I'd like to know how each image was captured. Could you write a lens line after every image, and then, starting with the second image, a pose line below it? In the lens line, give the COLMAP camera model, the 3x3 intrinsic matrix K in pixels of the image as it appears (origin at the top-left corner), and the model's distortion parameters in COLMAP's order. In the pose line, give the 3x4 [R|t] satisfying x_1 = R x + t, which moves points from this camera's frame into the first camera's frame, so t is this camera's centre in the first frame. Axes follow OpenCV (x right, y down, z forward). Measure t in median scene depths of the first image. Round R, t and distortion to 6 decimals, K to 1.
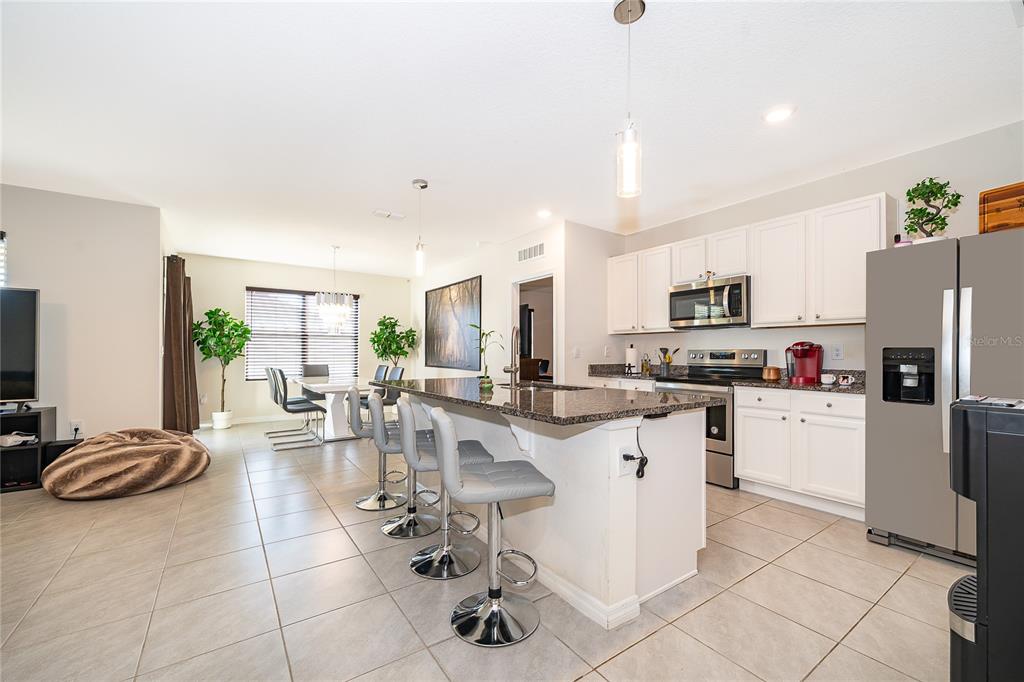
lens RADIAL K [[414.2, 0, 512.8], [0, 414.2, 348.9], [0, 0, 1]] dist [-0.000320, -0.000219]
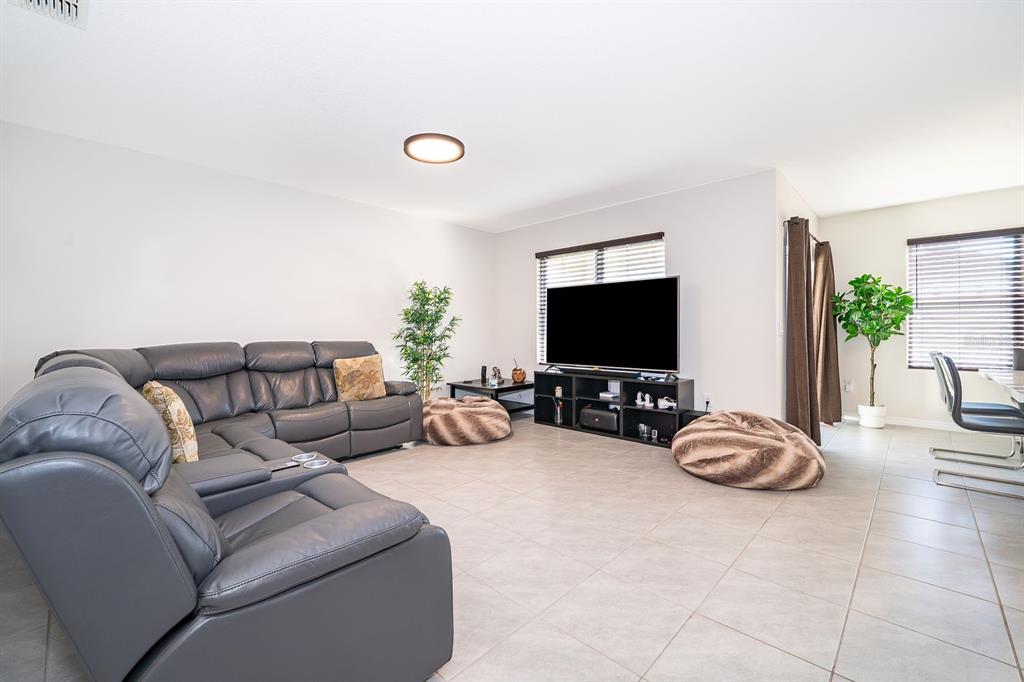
lens RADIAL K [[408.4, 0, 532.1], [0, 408.4, 333.9], [0, 0, 1]] dist [-0.009624, 0.000196]
pose [[0.184224, 0.001441, -0.982883, -0.072785], [0.013356, 0.999903, 0.003969, 0.005099], [0.982794, -0.013858, 0.184187, 0.251870]]
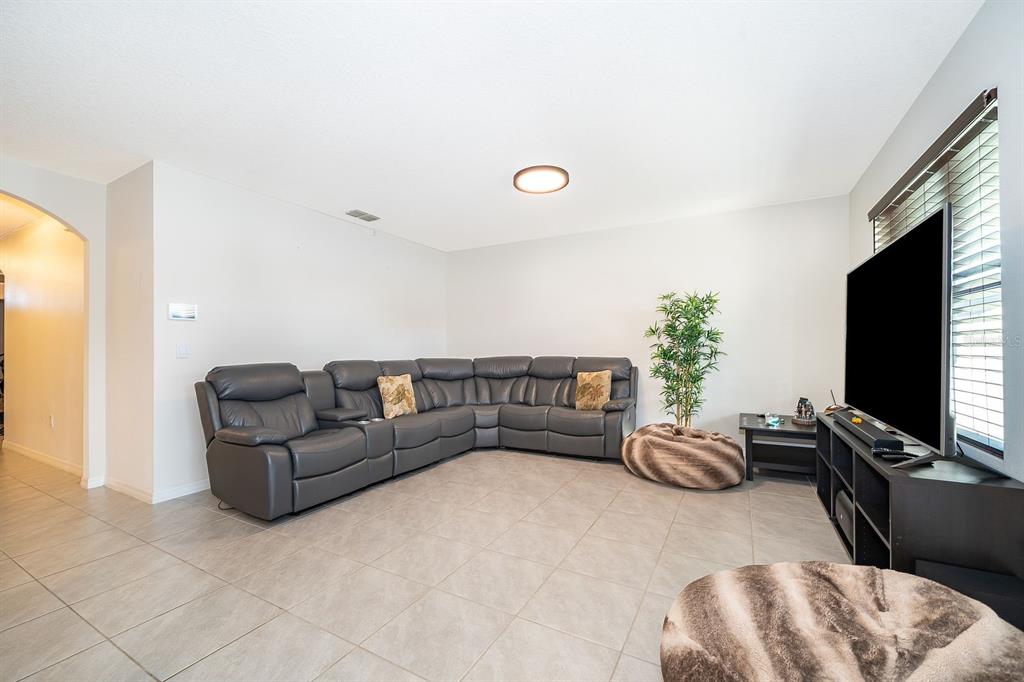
lens RADIAL K [[408.4, 0, 508.8], [0, 408.4, 349.0], [0, 0, 1]] dist [-0.009624, 0.000196]
pose [[-0.900954, 0.006015, -0.433872, -0.228173], [0.012418, 0.999852, -0.011926, 0.006183], [0.433736, -0.016133, -0.900895, 0.541492]]
